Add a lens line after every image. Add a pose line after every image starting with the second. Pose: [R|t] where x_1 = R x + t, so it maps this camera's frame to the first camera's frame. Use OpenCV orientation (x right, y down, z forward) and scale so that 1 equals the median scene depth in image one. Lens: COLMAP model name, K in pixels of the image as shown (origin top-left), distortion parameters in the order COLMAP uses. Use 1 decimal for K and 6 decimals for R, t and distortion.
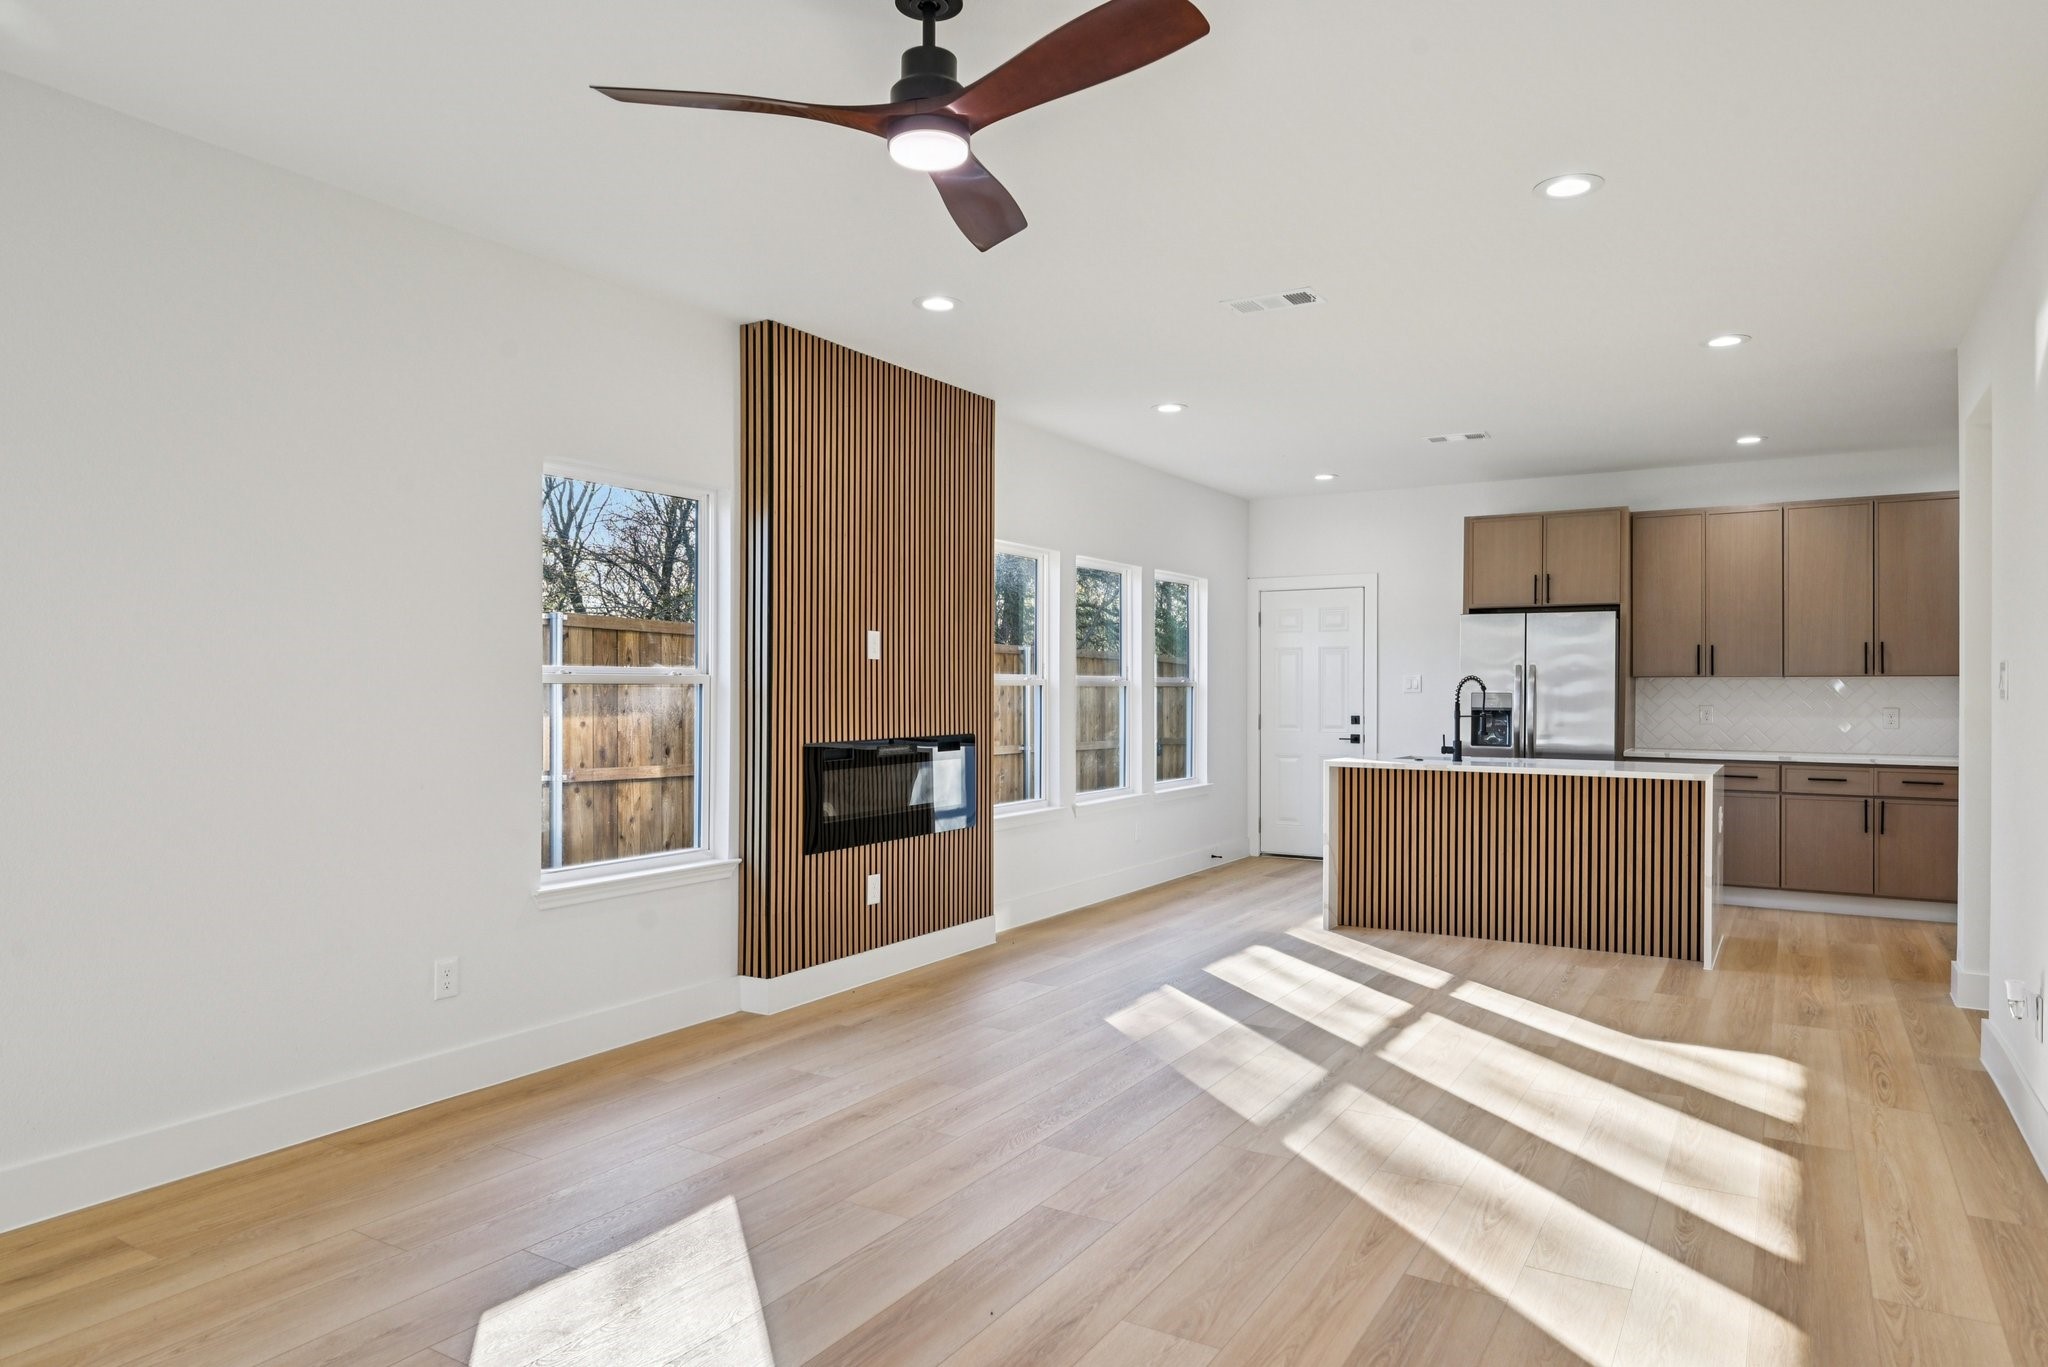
lens RADIAL K [[1268.0, 0, 1027.7], [0, 1268.0, 693.5], [0, 0, 1]] dist [0.000591, -0.000141]
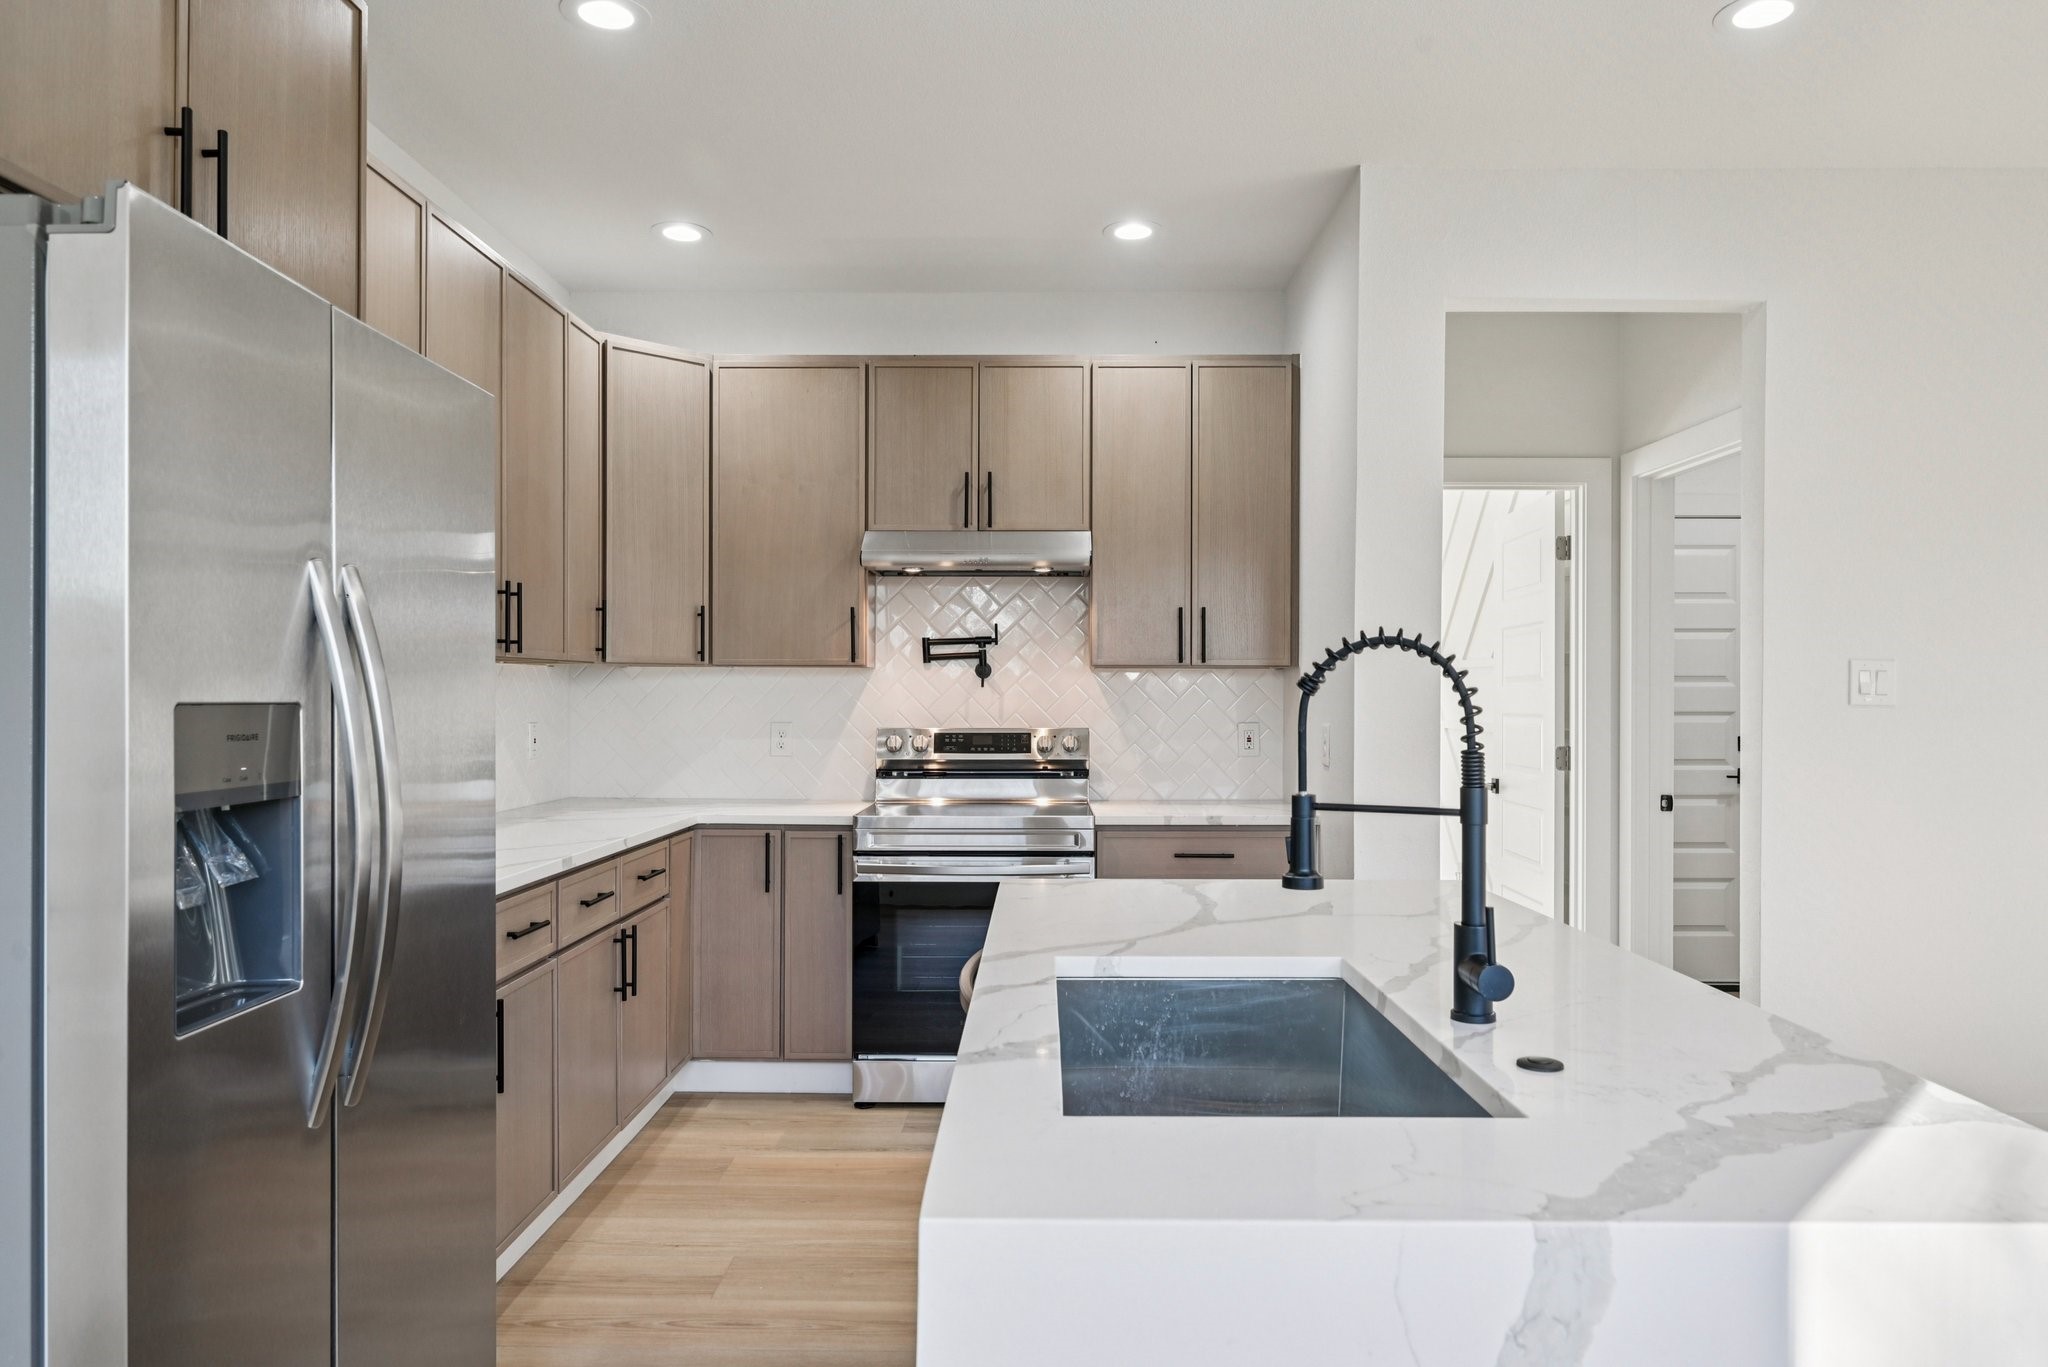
lens RADIAL K [[1344.9, 0, 1028.3], [0, 1344.9, 702.7], [0, 0, 1]] dist [0.010693, -0.001535]
pose [[-0.514432, -0.010799, 0.857463, 0.204837], [-0.004590, 0.999941, 0.009839, -0.004021], [-0.857519, 0.001126, -0.514451, 1.355497]]
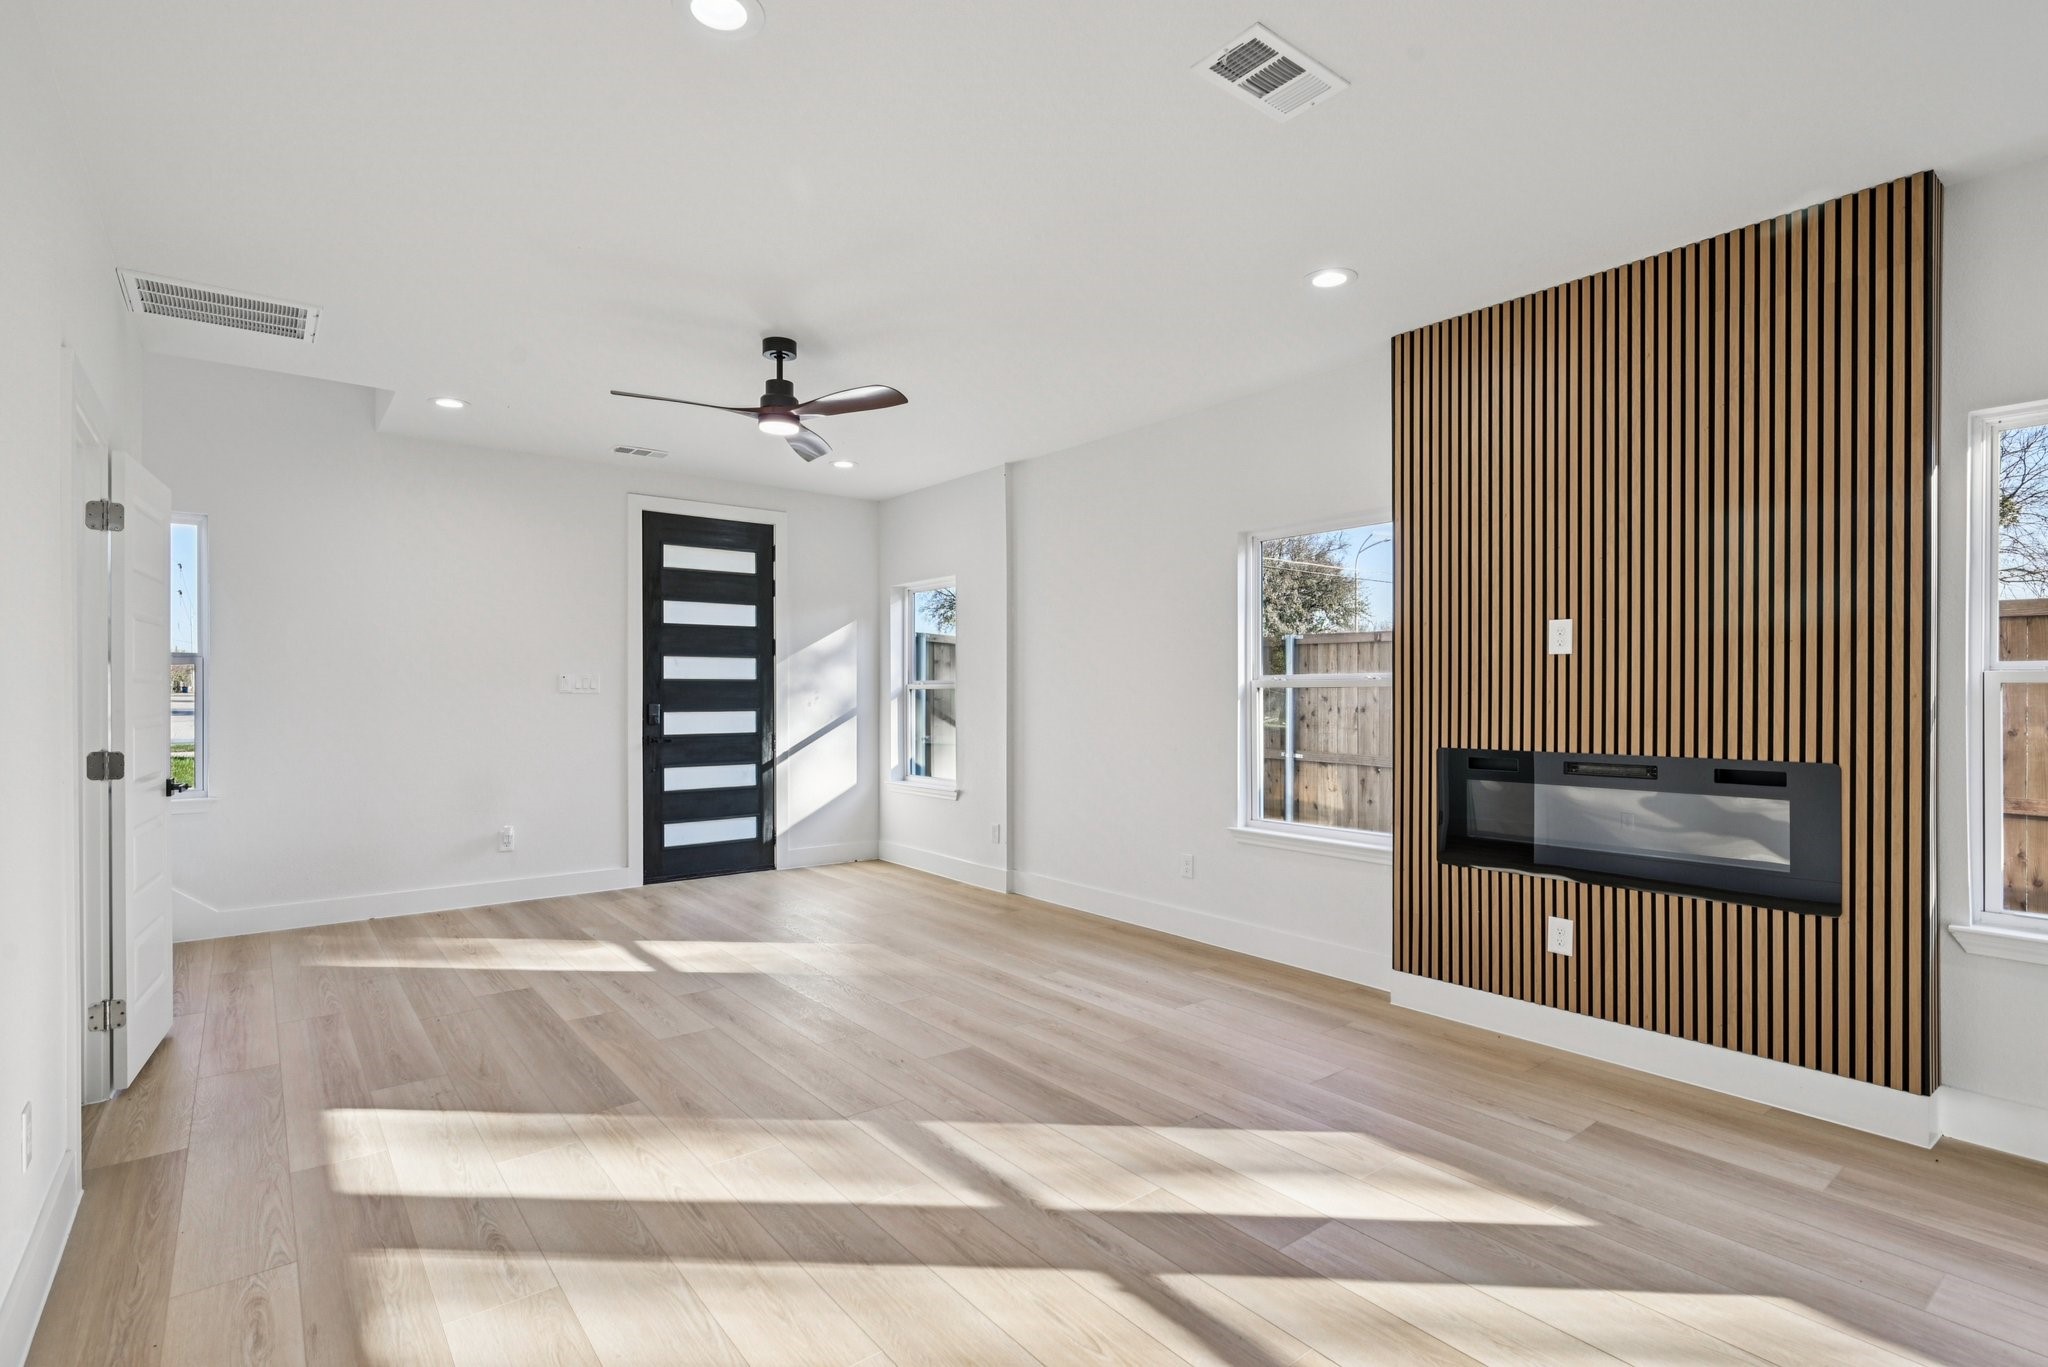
lens RADIAL K [[984.0, 0, 1021.7], [0, 984.0, 693.9], [0, 0, 1]] dist [-0.005683, 0.001825]
pose [[-0.352431, -0.001257, -0.935837, 0.554667], [-0.004773, 0.999989, 0.000454, 0.000187], [0.935826, 0.004627, -0.352433, 0.842335]]
